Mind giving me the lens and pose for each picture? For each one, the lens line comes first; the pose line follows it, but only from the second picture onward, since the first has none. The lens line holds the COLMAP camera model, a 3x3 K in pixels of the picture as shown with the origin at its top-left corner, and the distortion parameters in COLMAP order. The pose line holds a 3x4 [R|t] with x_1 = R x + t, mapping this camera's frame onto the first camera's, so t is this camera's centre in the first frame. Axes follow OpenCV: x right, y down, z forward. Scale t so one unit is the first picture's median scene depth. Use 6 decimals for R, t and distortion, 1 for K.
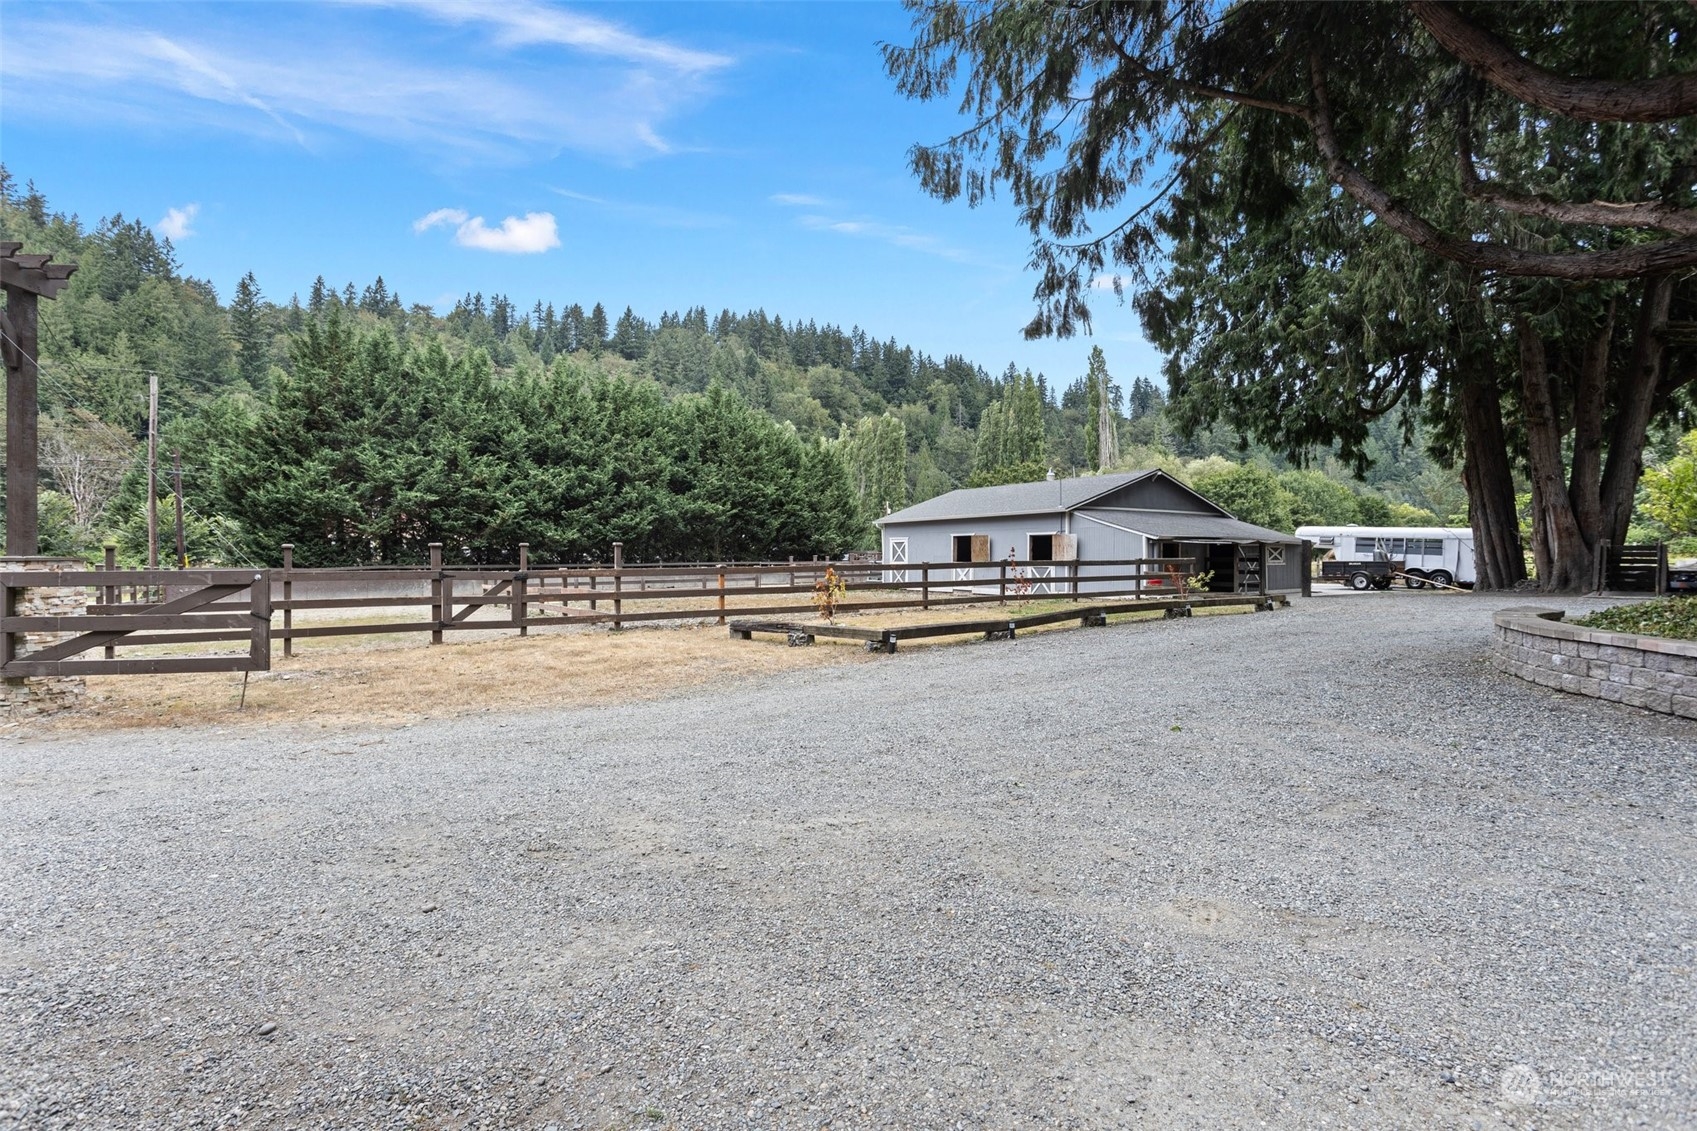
lens RADIAL K [[817.7, 0, 844.9], [0, 817.7, 553.4], [0, 0, 1]] dist [-0.003340, -0.000234]
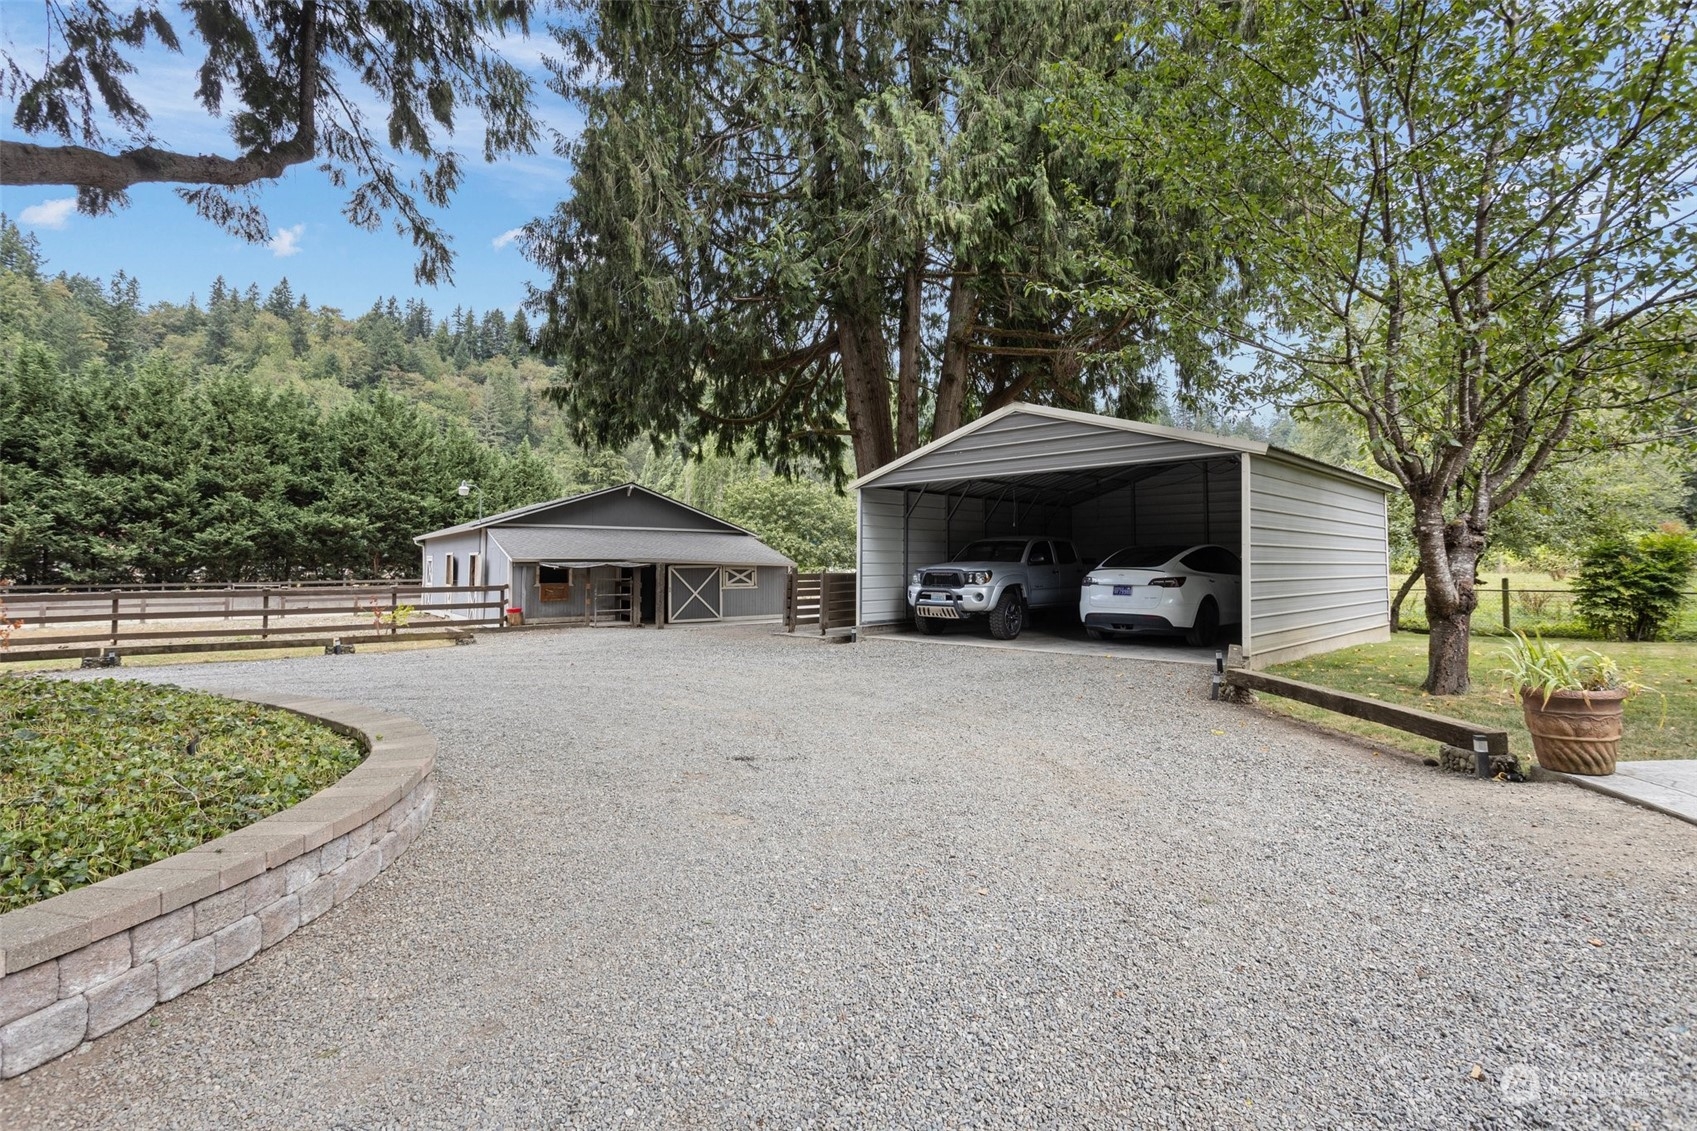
lens RADIAL K [[825.0, 0, 849.6], [0, 825.0, 531.2], [0, 0, 1]] dist [0.000416, 0.000313]
pose [[0.998818, 0.002900, 0.048520, 0.461814], [-0.000969, 0.999208, -0.039783, -0.010188], [-0.048597, 0.039689, 0.998030, 0.057649]]
